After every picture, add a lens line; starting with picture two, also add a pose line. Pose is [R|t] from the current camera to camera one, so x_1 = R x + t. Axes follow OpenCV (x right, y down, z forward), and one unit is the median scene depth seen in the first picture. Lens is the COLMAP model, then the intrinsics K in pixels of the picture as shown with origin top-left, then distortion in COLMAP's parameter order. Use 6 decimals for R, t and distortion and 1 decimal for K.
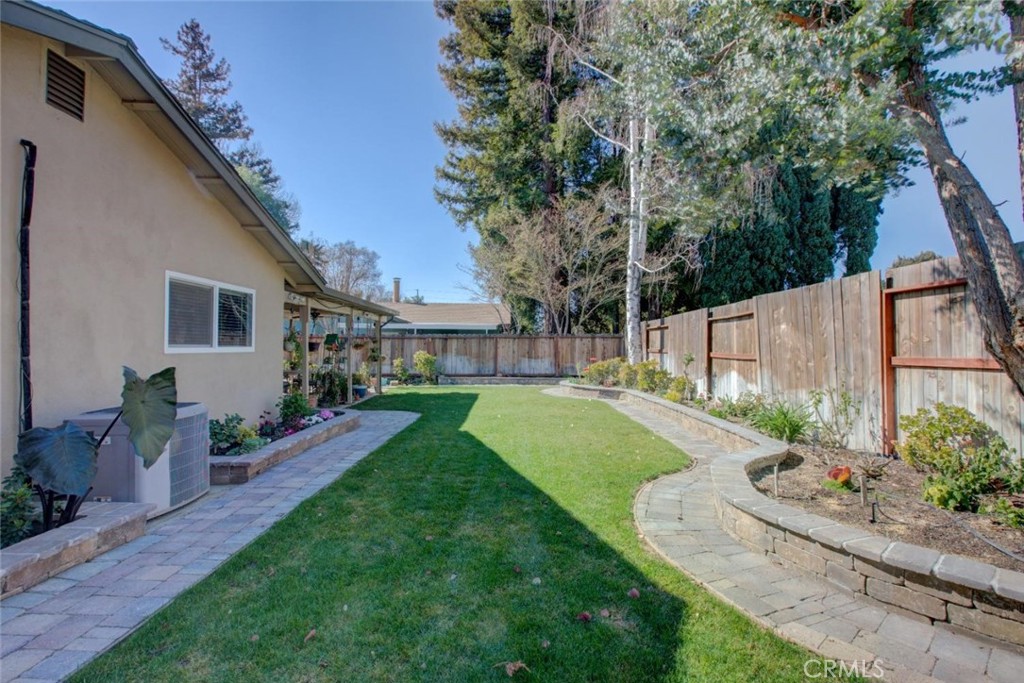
lens RADIAL K [[469.9, 0, 511.8], [0, 469.9, 345.2], [0, 0, 1]] dist [-0.009479, 0.005415]
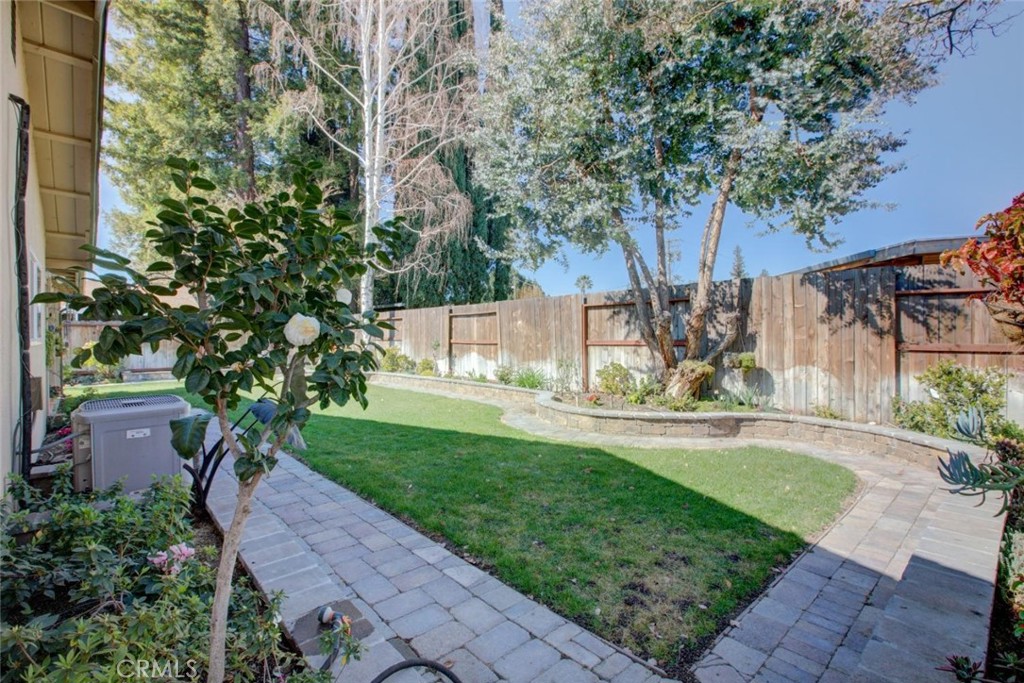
lens RADIAL K [[456.9, 0, 512.0], [0, 456.9, 341.5], [0, 0, 1]] dist [-0.002605, -0.000124]
pose [[0.737492, -0.012303, 0.675244, -0.329770], [0.001011, 0.999853, 0.017113, -0.001131], [-0.675355, -0.011938, 0.737396, -0.079749]]
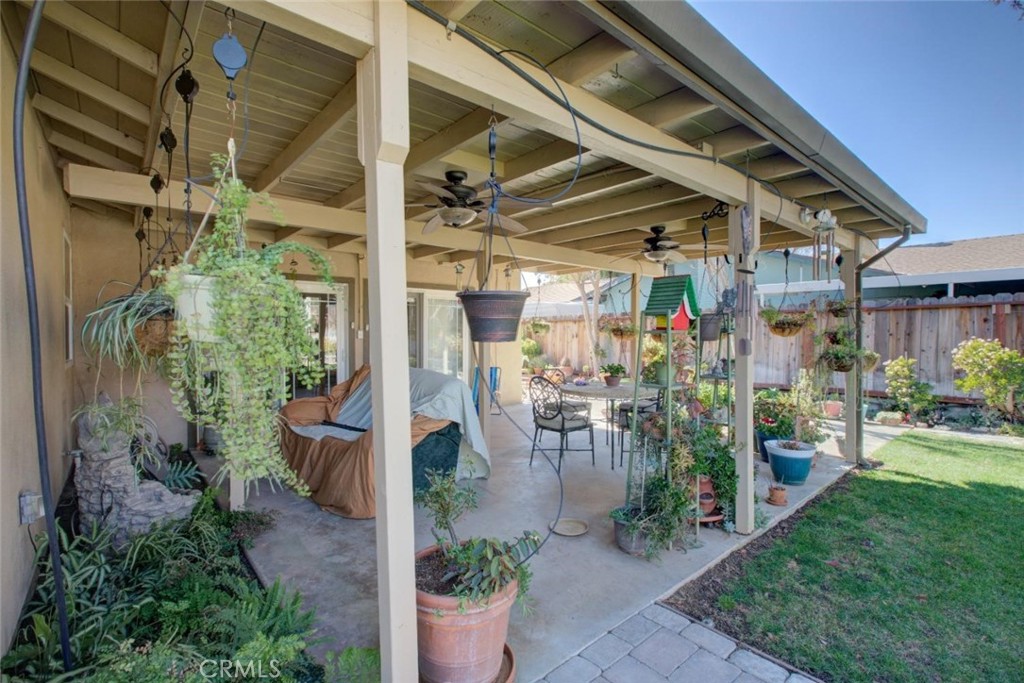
lens RADIAL K [[469.9, 0, 511.8], [0, 469.9, 345.2], [0, 0, 1]] dist [-0.009479, 0.005415]
pose [[0.643966, 0.002706, -0.765049, -0.254799], [0.012861, 0.999814, 0.014362, 0.012307], [0.764946, -0.019088, 0.643811, 0.826411]]
